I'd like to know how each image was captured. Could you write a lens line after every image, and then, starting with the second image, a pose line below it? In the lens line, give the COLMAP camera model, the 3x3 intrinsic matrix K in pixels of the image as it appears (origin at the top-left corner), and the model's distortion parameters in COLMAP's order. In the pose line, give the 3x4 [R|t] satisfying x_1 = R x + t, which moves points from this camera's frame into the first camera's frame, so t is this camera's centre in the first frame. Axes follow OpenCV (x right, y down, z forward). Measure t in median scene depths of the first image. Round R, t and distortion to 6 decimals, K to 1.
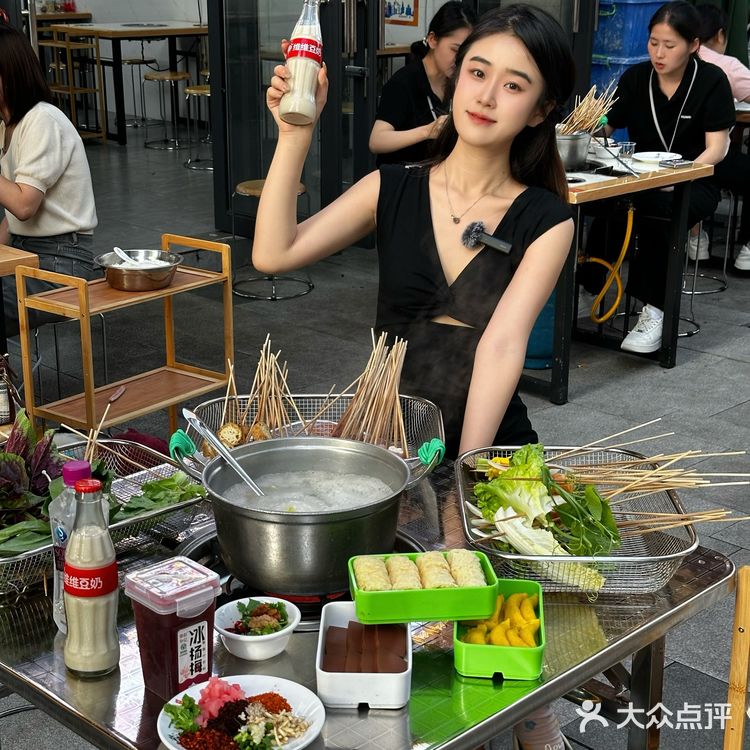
lens RADIAL K [[1441.7, 0, 371.8], [0, 1441.7, 371.9], [0, 0, 1]] dist [0.154628, 0.000000]
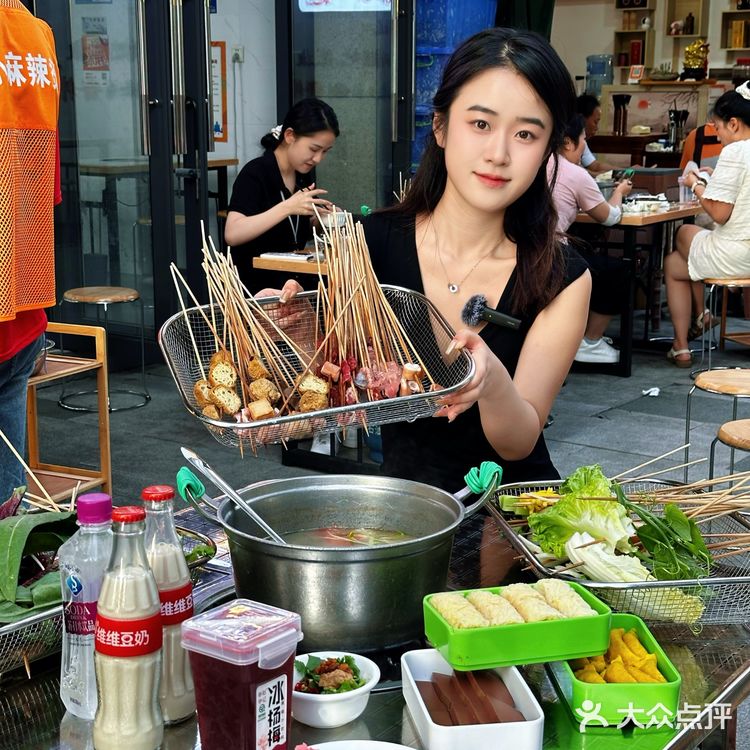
lens RADIAL K [[1441.7, 0, 389.1], [0, 1441.7, 353.2], [0, 0, 1]] dist [0.154628, 0.000000]
pose [[0.985429, -0.036395, 0.166148, -0.149518], [0.054108, 0.993171, -0.103363, 0.065895], [-0.161251, 0.110847, 0.980669, 0.149108]]
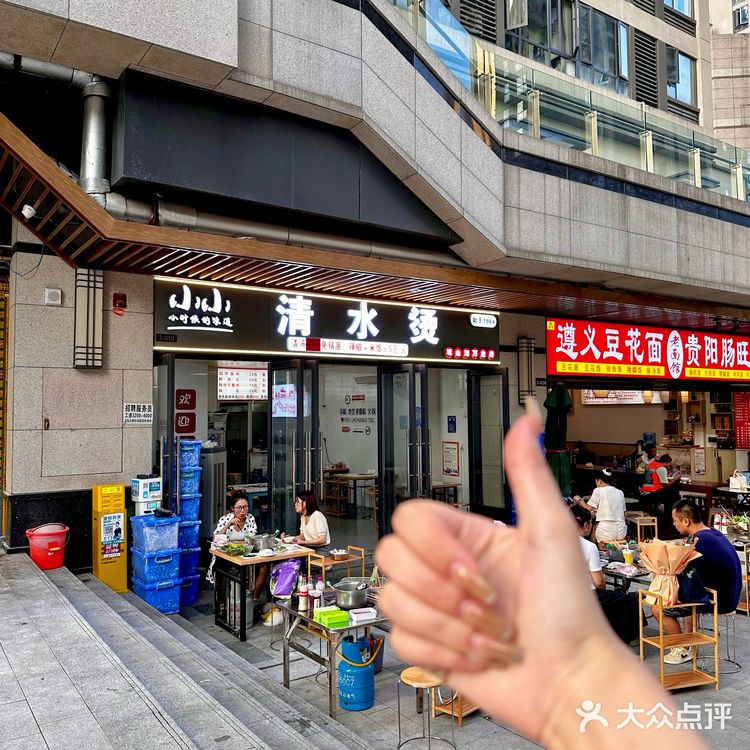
lens RADIAL K [[695.4, 0, 368.5], [0, 695.4, 379.7], [0, 0, 1]] dist [0.059715, 0.000000]
pose [[0.984656, -0.016308, -0.173745, 0.475587], [-0.043381, 0.941495, -0.334223, 0.209805], [0.169031, 0.336631, 0.926341, -1.672279]]
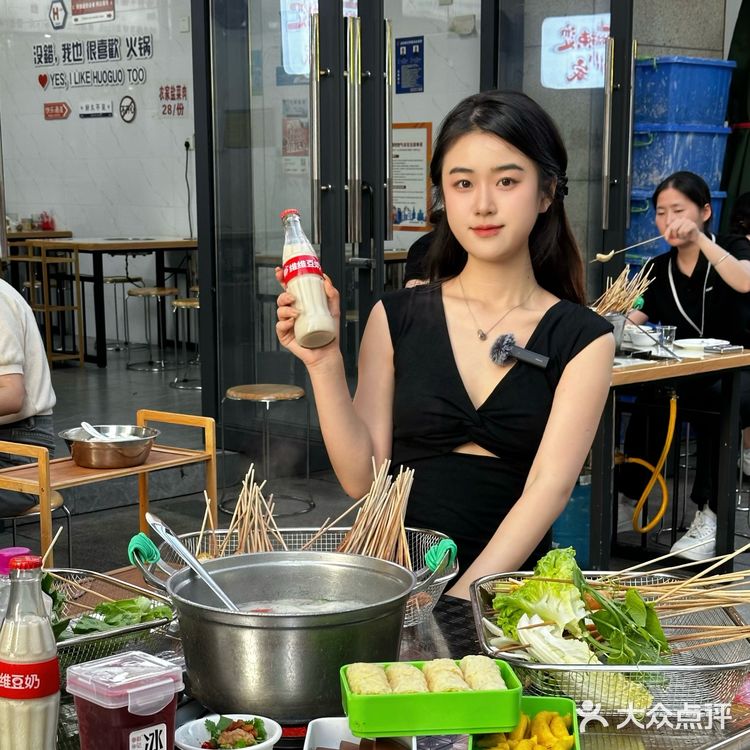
lens RADIAL K [[1632.5, 0, 368.1], [0, 1632.5, 420.7], [0, 0, 1]] dist [0.175259, 0.000000]
pose [[0.999912, -0.008967, -0.009820, 0.009044], [0.007493, 0.989977, -0.141028, 0.108437], [0.010986, 0.140942, 0.989957, 0.046326]]
